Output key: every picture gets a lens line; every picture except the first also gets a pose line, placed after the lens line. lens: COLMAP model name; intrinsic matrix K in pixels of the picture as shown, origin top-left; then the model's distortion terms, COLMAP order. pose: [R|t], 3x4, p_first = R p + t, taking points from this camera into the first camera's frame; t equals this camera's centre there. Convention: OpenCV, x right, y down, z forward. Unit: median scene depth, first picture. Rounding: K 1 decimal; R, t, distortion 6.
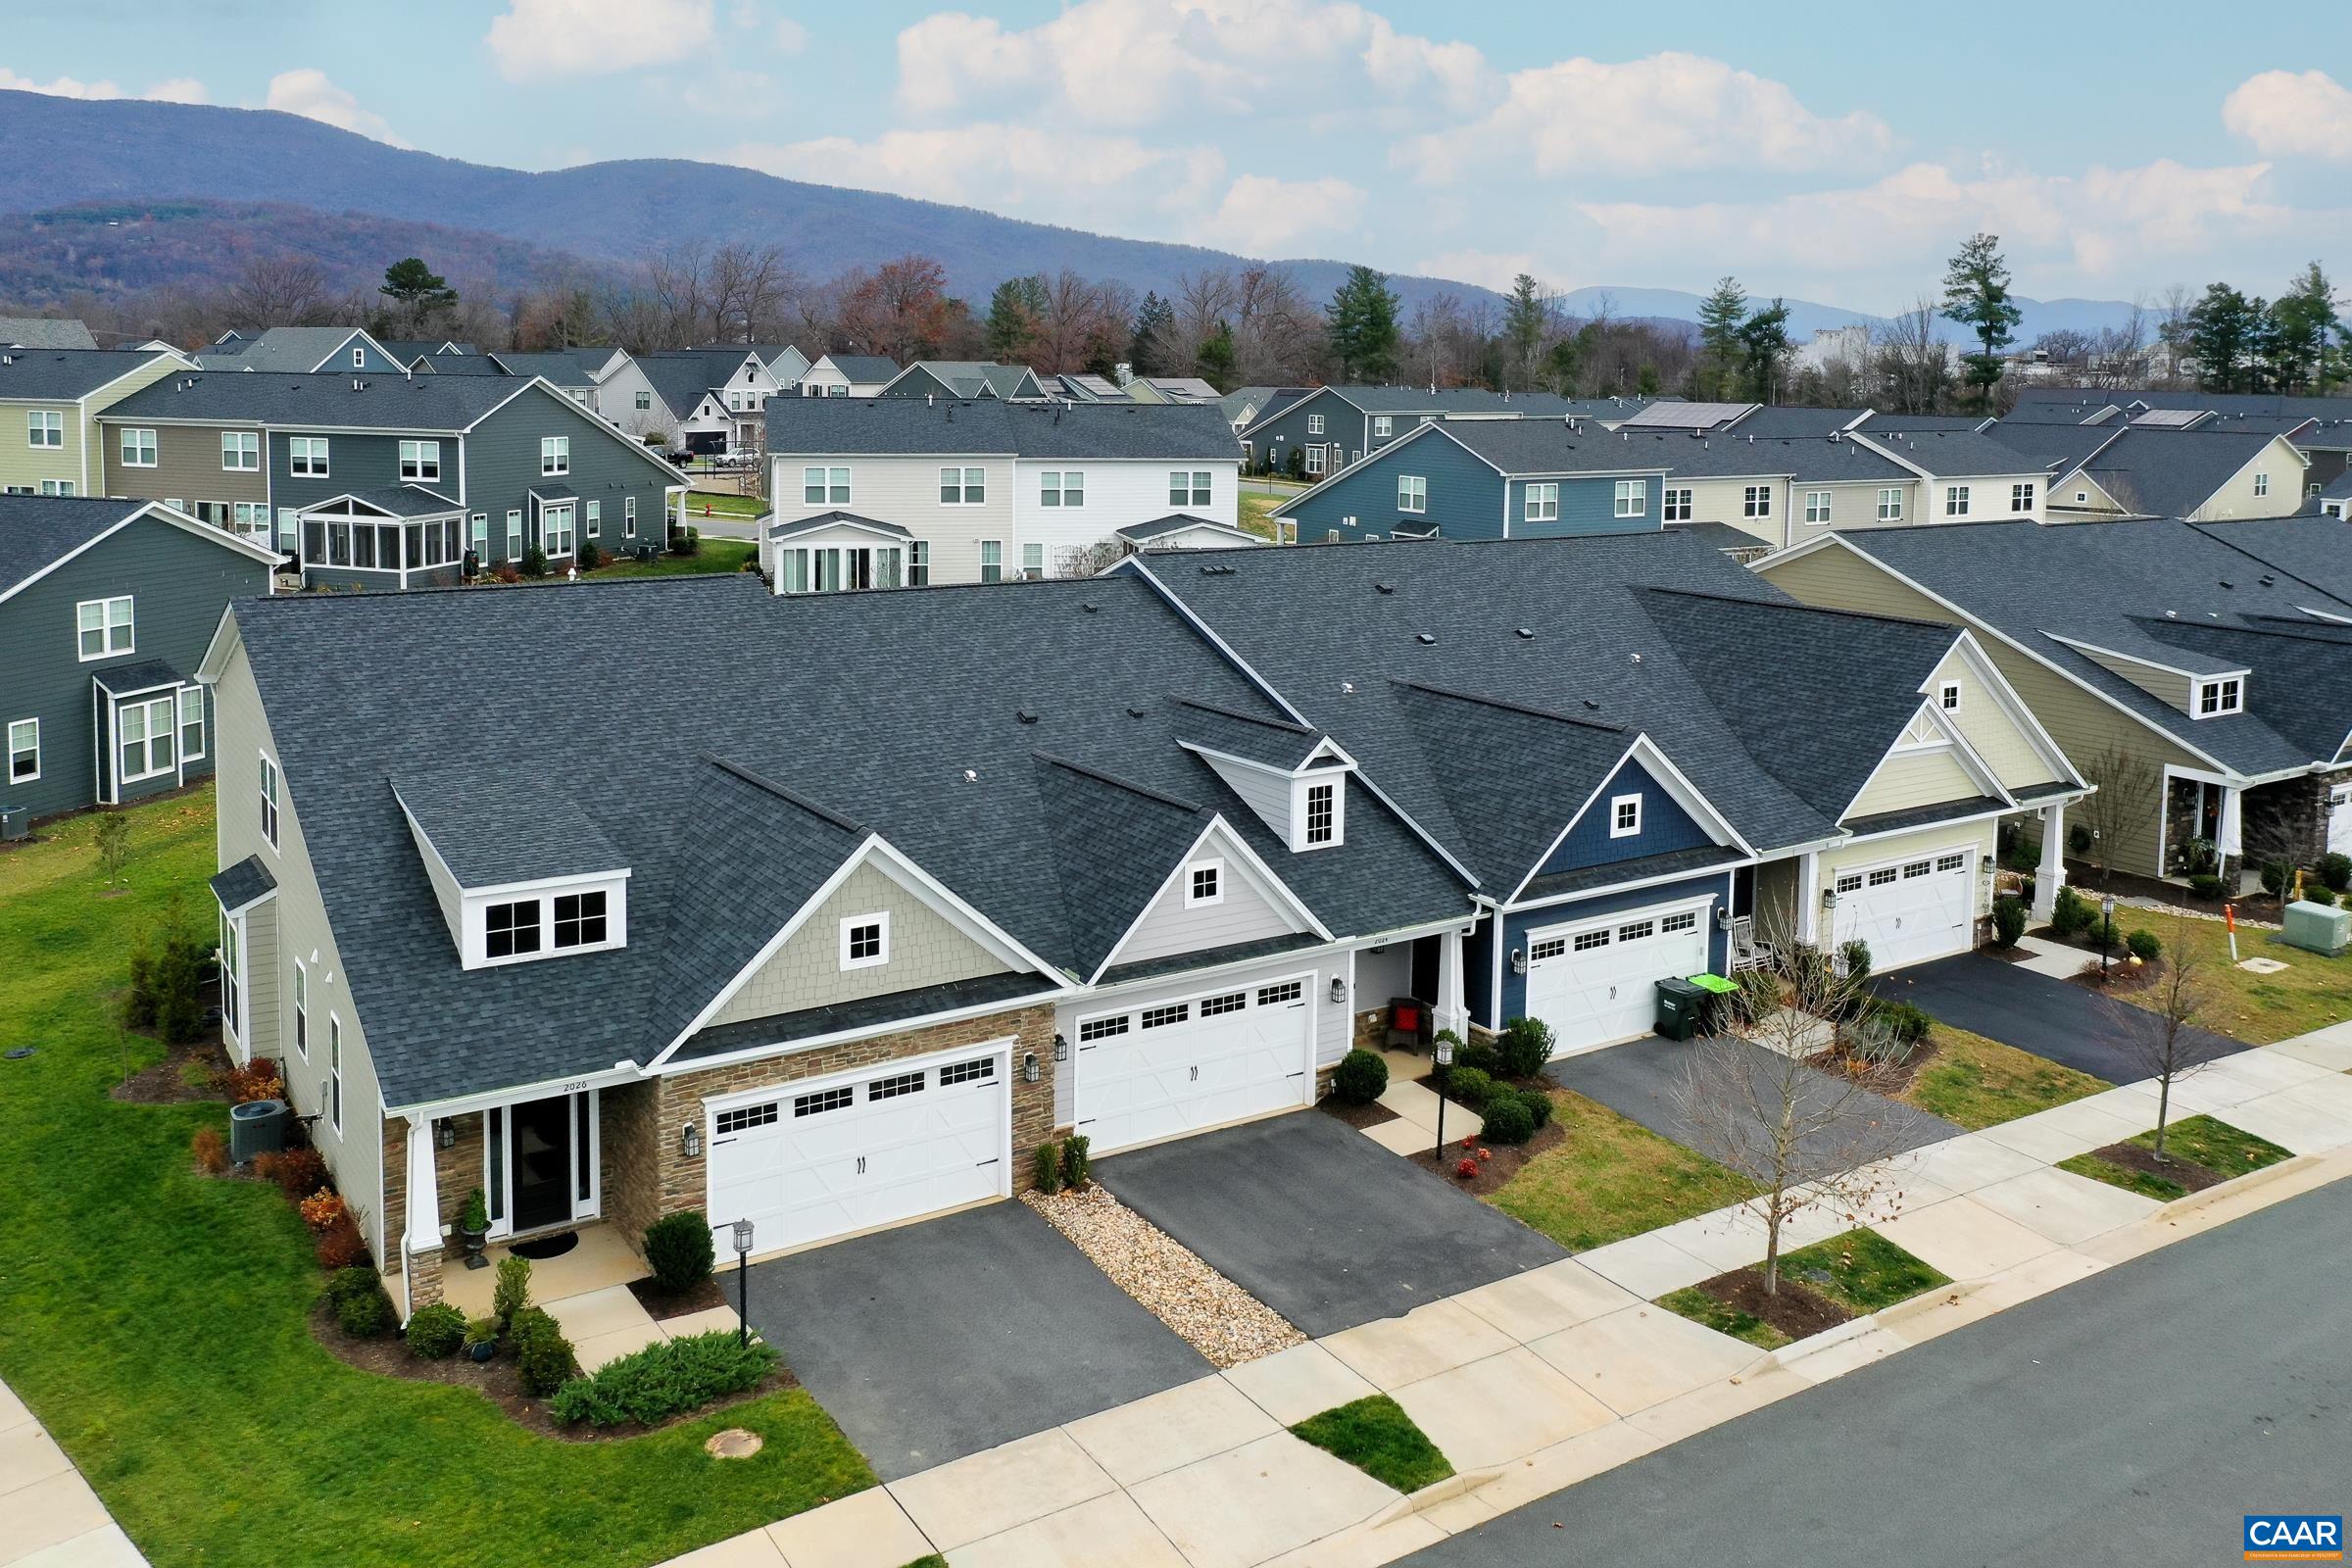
lens RADIAL K [[2021.2, 0, 1176.0], [0, 2021.2, 784.0], [0, 0, 1]] dist [0.013501, 0.008339]
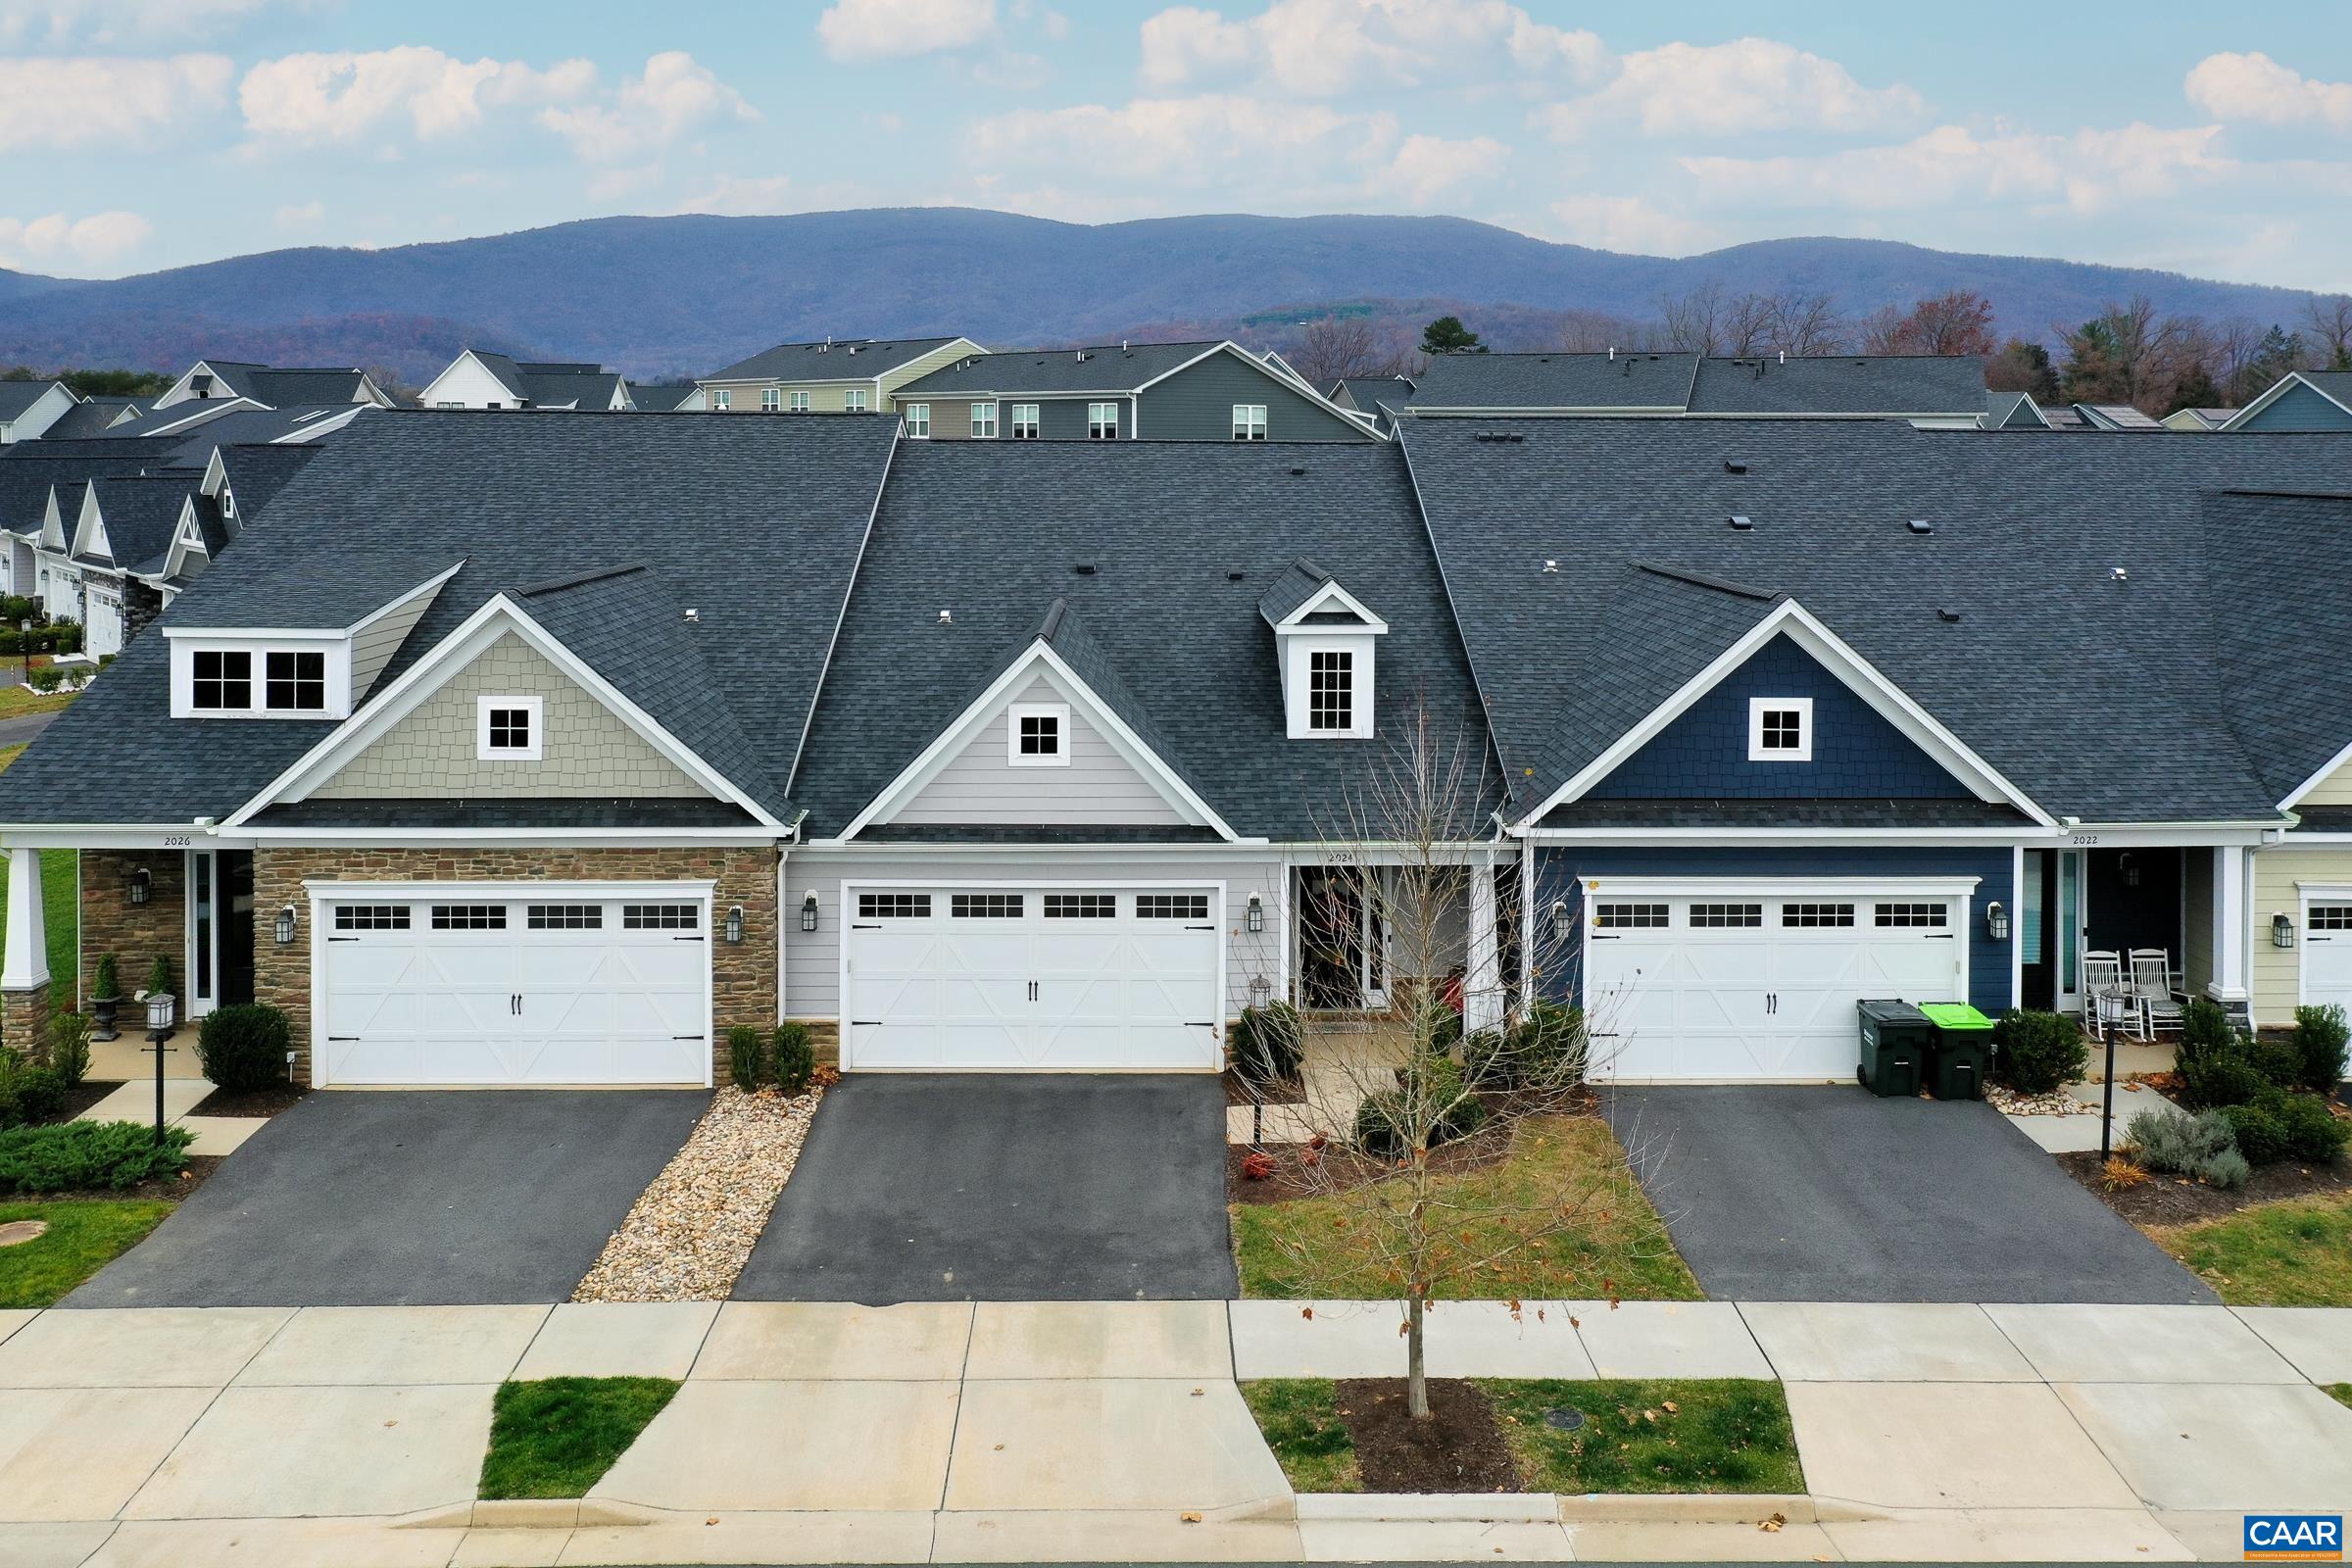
lens RADIAL K [[2040.0, 0, 1185.6], [0, 2040.0, 657.3], [0, 0, 1]] dist [0.007938, 0.002113]
pose [[0.839520, 0.047088, -0.541285, 0.480967], [-0.107597, 0.990916, -0.080677, 0.076935], [0.532569, 0.125971, 0.836960, 0.383449]]
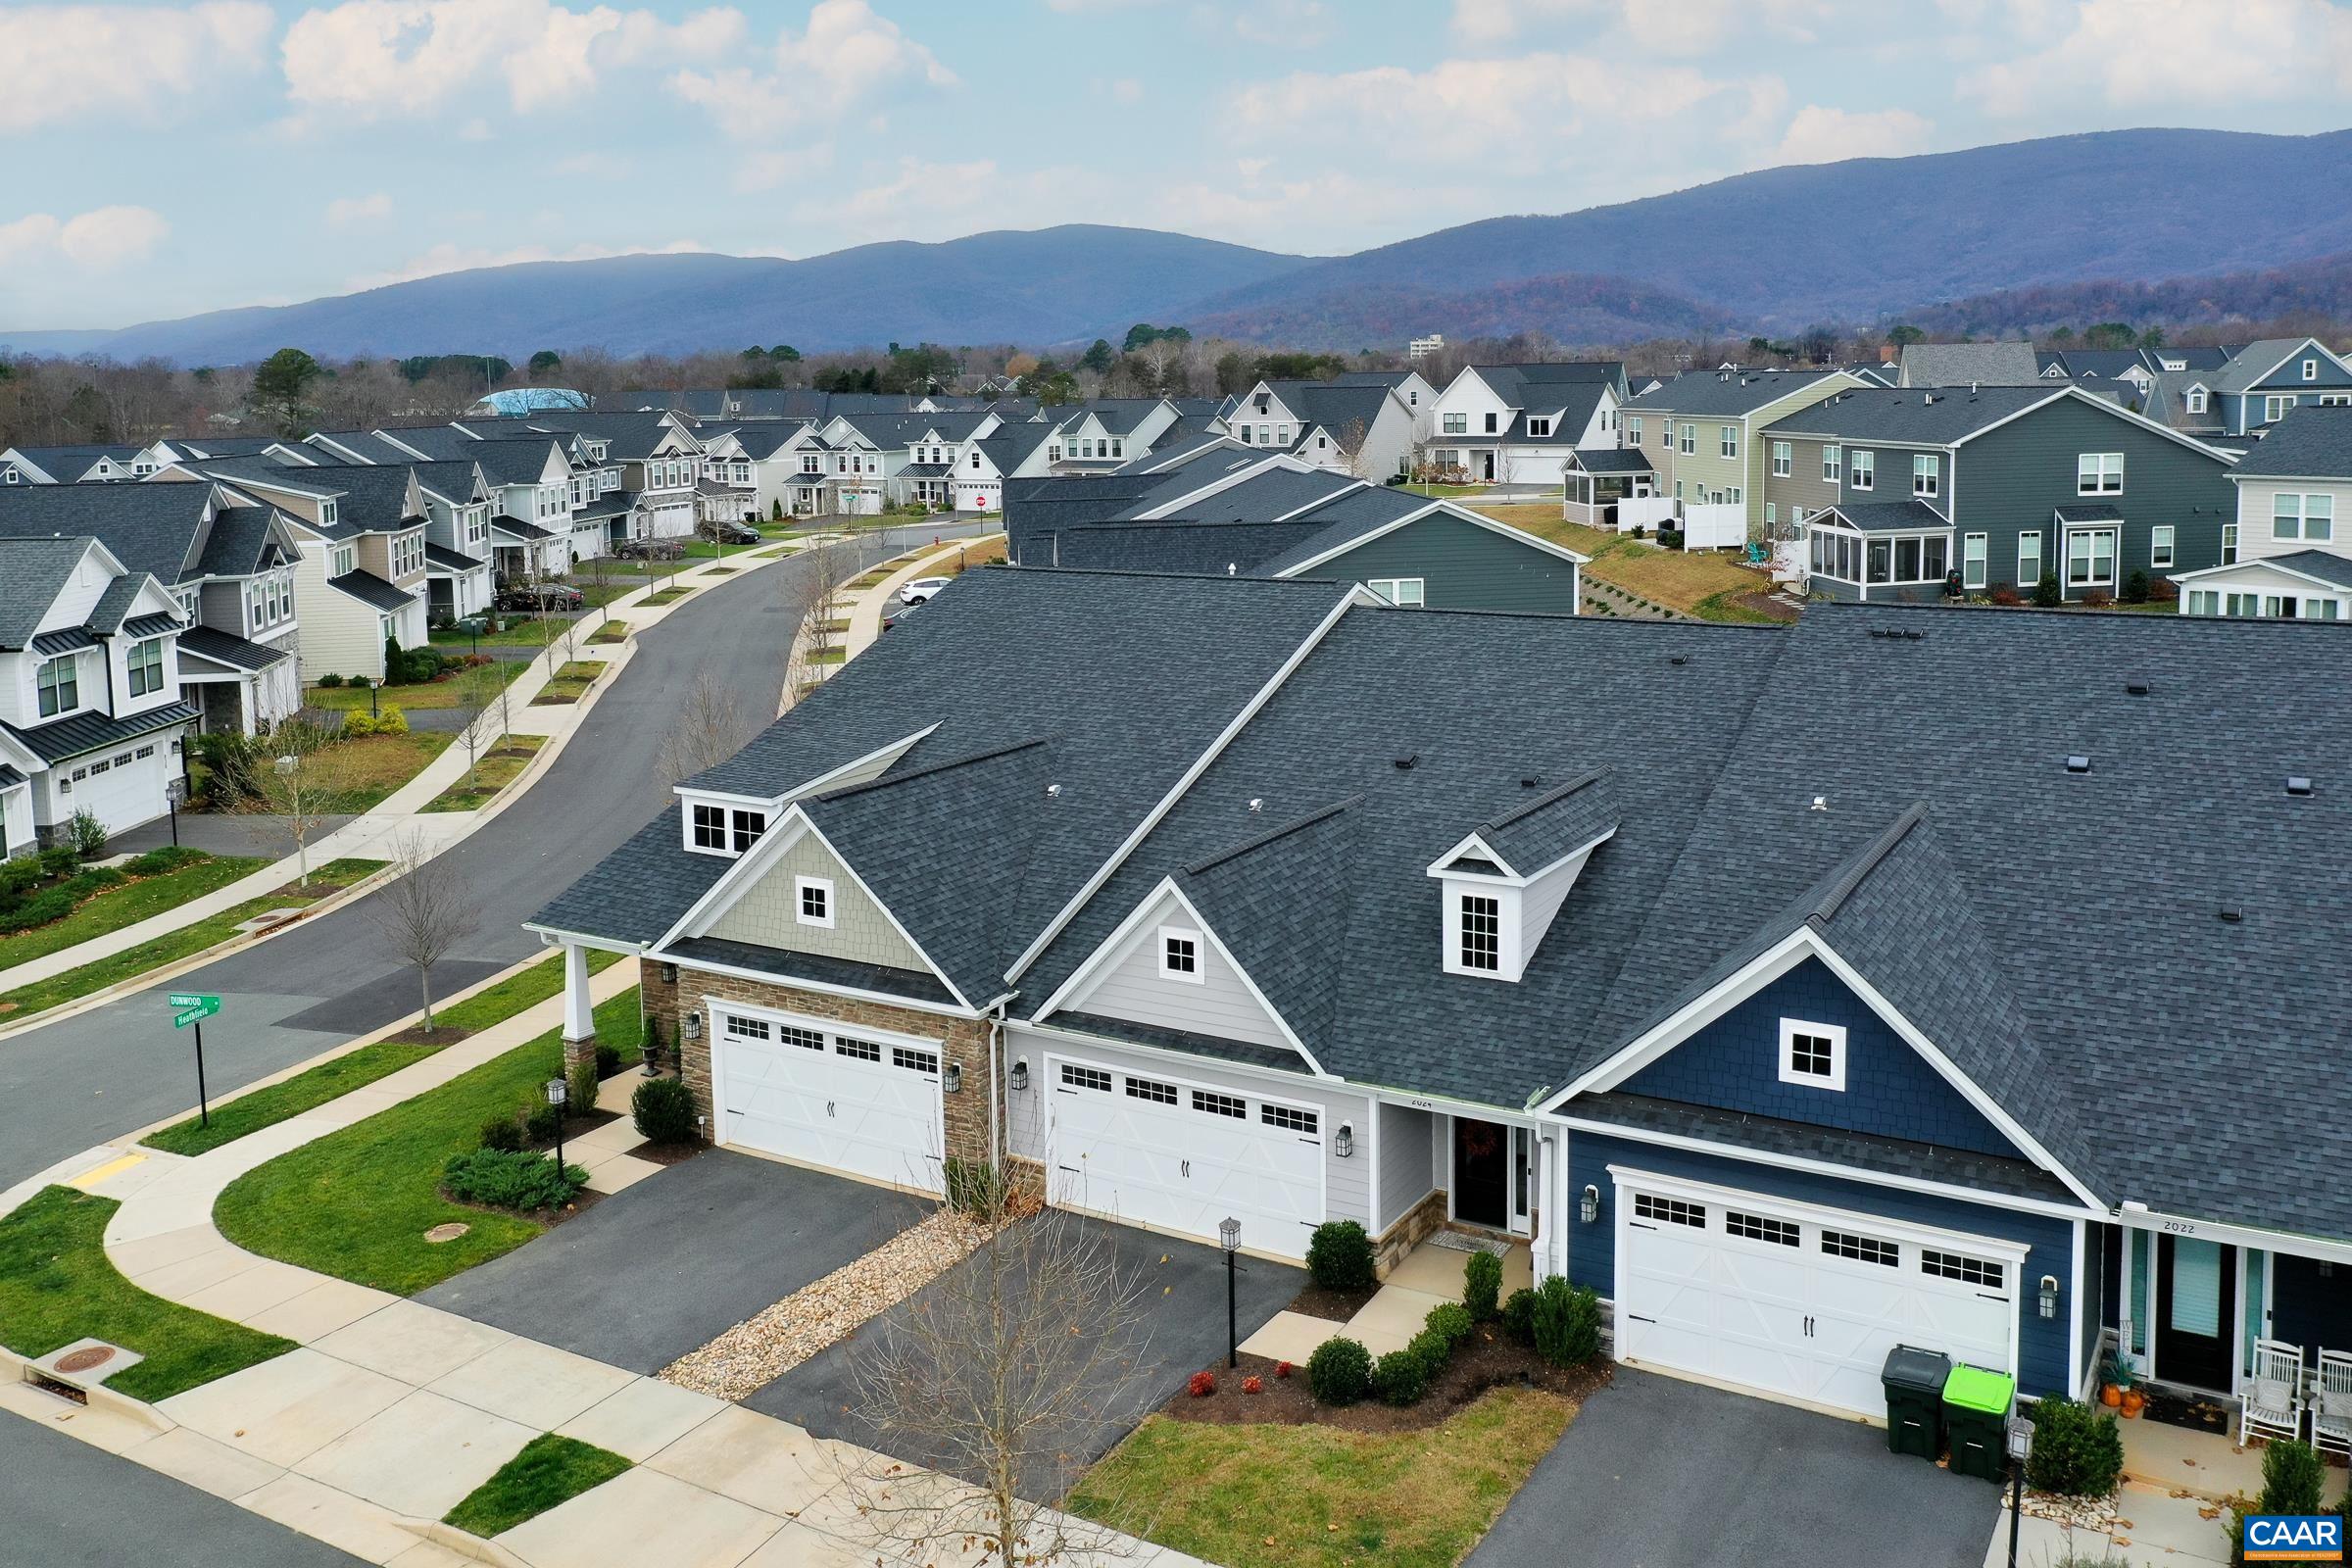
lens RADIAL K [[1983.6, 0, 1258.2], [0, 1983.6, 774.2], [0, 0, 1]] dist [0.002930, 0.001187]
pose [[0.431159, 0.155874, -0.888710, 0.783370], [-0.165824, 0.981876, 0.091765, -0.112337], [0.886907, 0.107804, 0.449192, 0.642478]]
